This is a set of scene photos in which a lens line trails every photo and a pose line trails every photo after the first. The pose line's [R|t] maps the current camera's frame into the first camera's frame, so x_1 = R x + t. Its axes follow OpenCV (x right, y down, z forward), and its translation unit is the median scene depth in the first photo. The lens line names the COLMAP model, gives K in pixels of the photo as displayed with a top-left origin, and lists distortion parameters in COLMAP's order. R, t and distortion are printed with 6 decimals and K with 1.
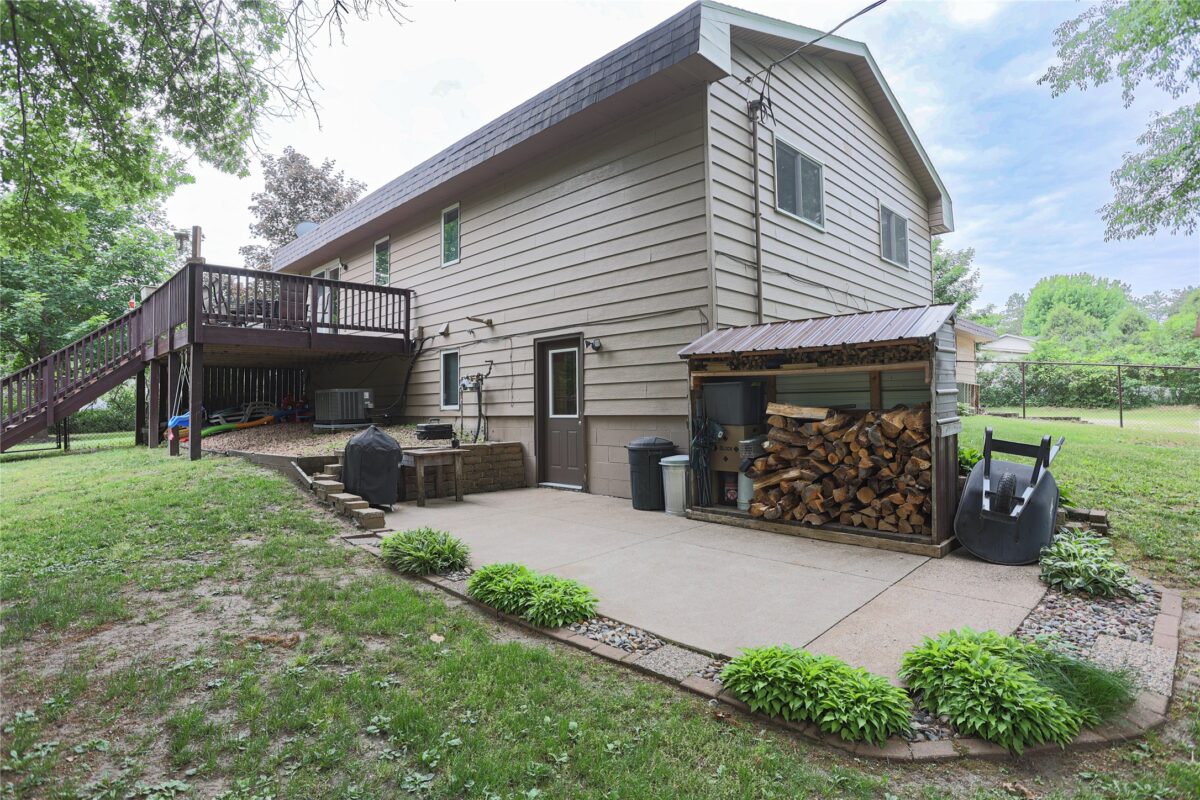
lens RADIAL K [[617.3, 0, 600.0], [0, 617.3, 400.0], [0, 0, 1]] dist [-0.078182, 0.026404]
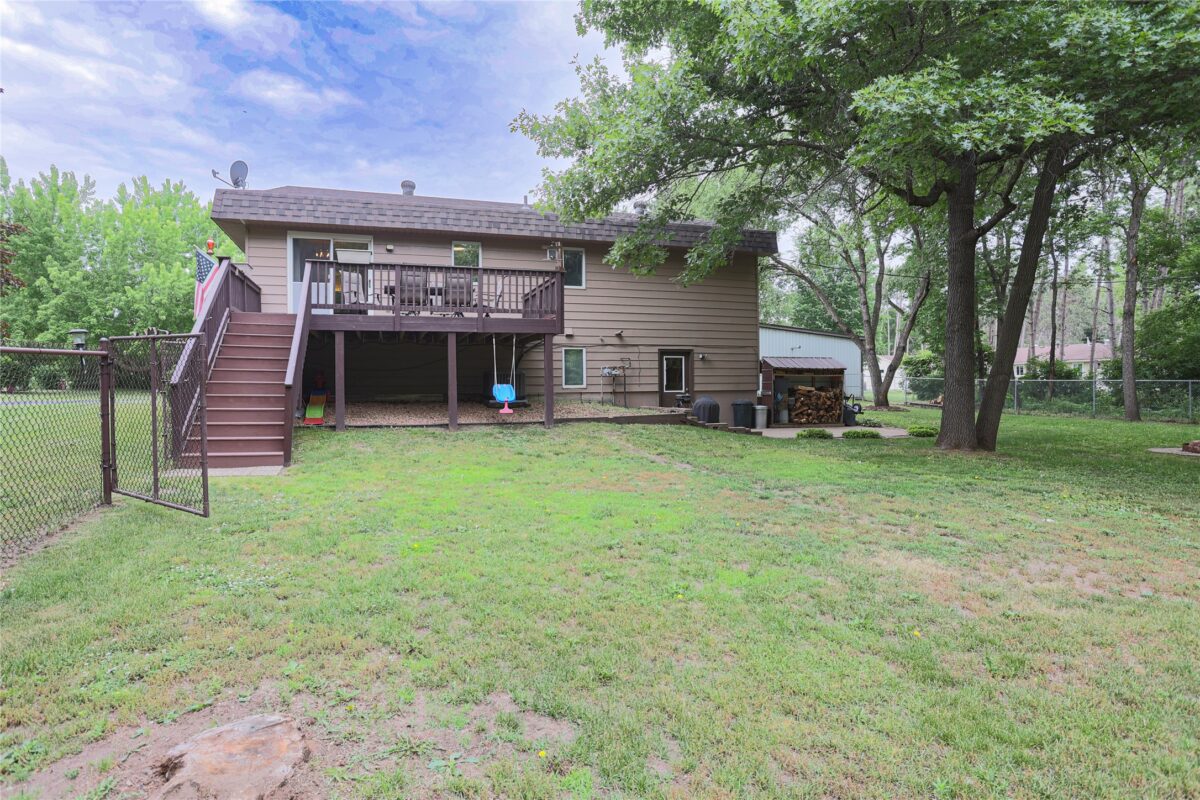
lens RADIAL K [[638.0, 0, 600.0], [0, 638.0, 400.0], [0, 0, 1]] dist [-0.073045, 0.027439]
pose [[0.438238, -0.017312, 0.898692, -1.924281], [-0.012576, 0.999599, 0.025388, 0.005903], [-0.898771, -0.022428, 0.437844, 0.333015]]
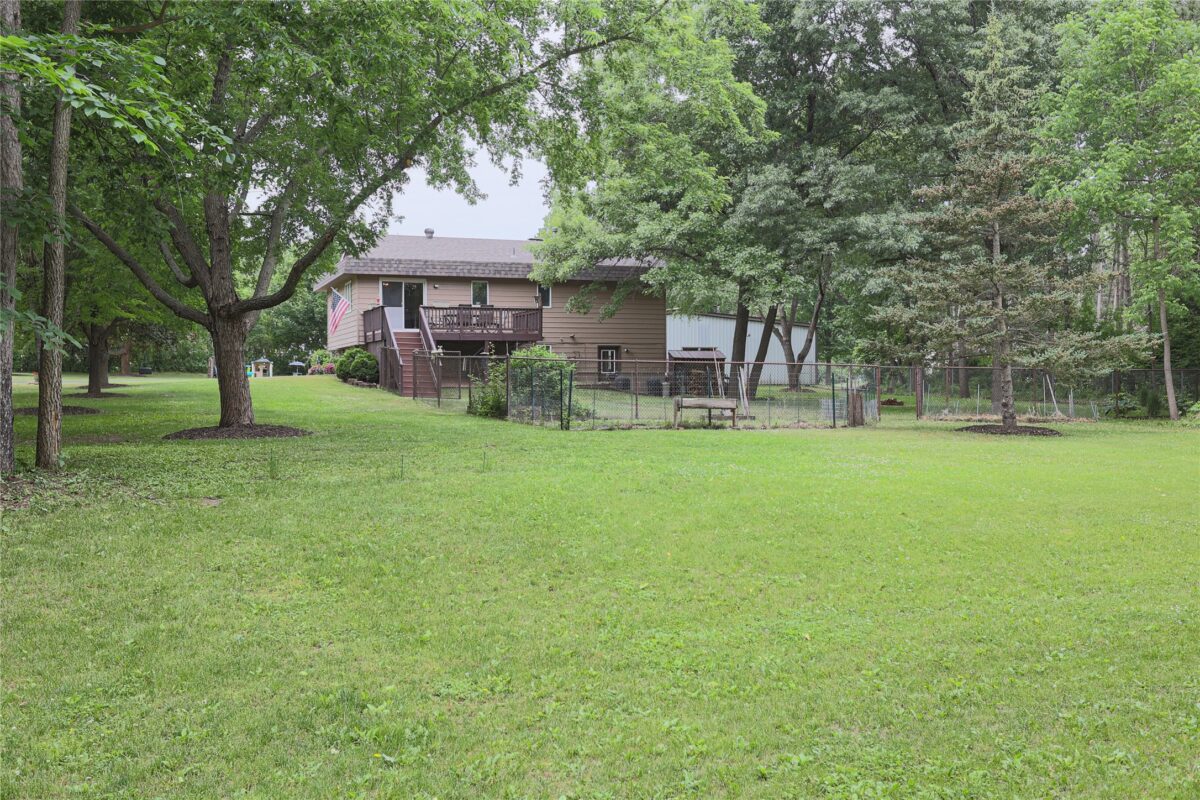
lens RADIAL K [[1083.6, 0, 600.0], [0, 1083.6, 400.0], [0, 0, 1]] dist [-0.000630, -0.000096]
pose [[0.400590, -0.012749, 0.916169, -4.810140], [-0.015583, 0.999664, 0.020725, 0.049598], [-0.916125, -0.022578, 0.400257, -1.046391]]
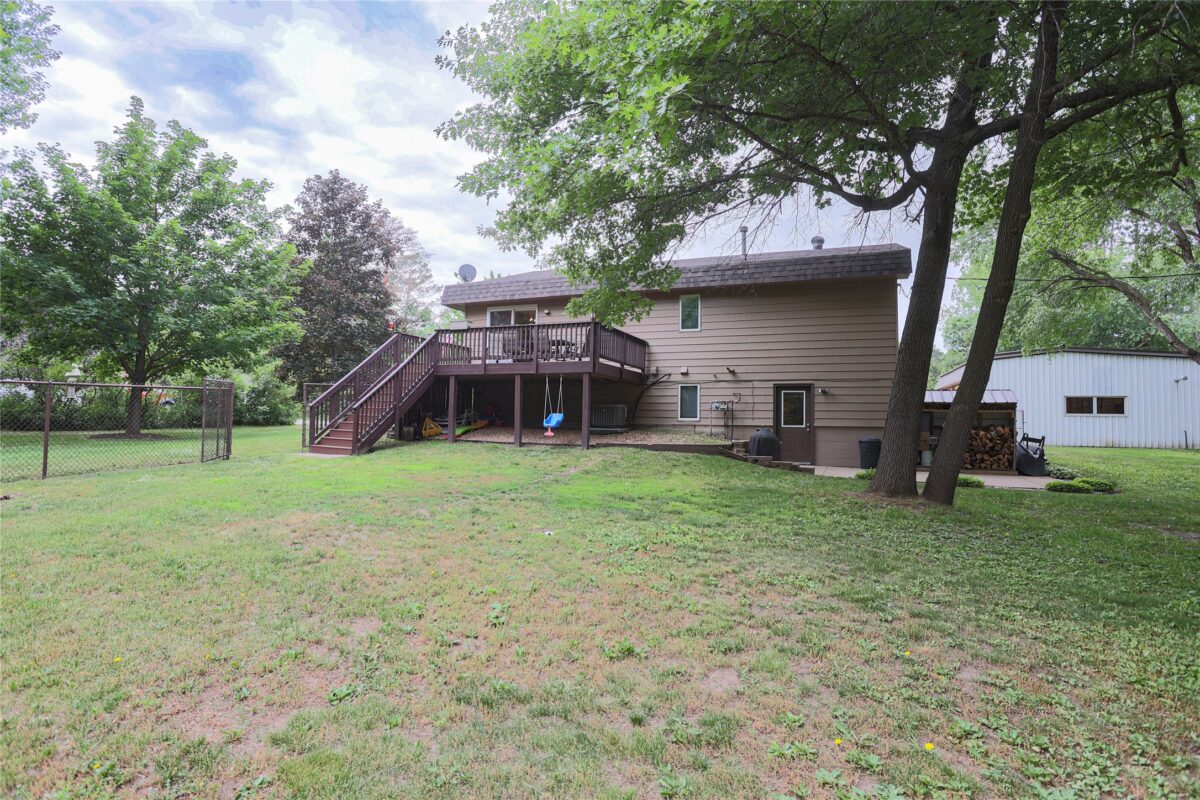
lens RADIAL K [[617.3, 0, 600.0], [0, 617.3, 400.0], [0, 0, 1]] dist [-0.078182, 0.026404]
pose [[0.917395, 0.039429, 0.396019, -1.338603], [-0.031556, 0.999154, -0.026376, 0.013855], [-0.396724, 0.011701, 0.917863, -0.488214]]
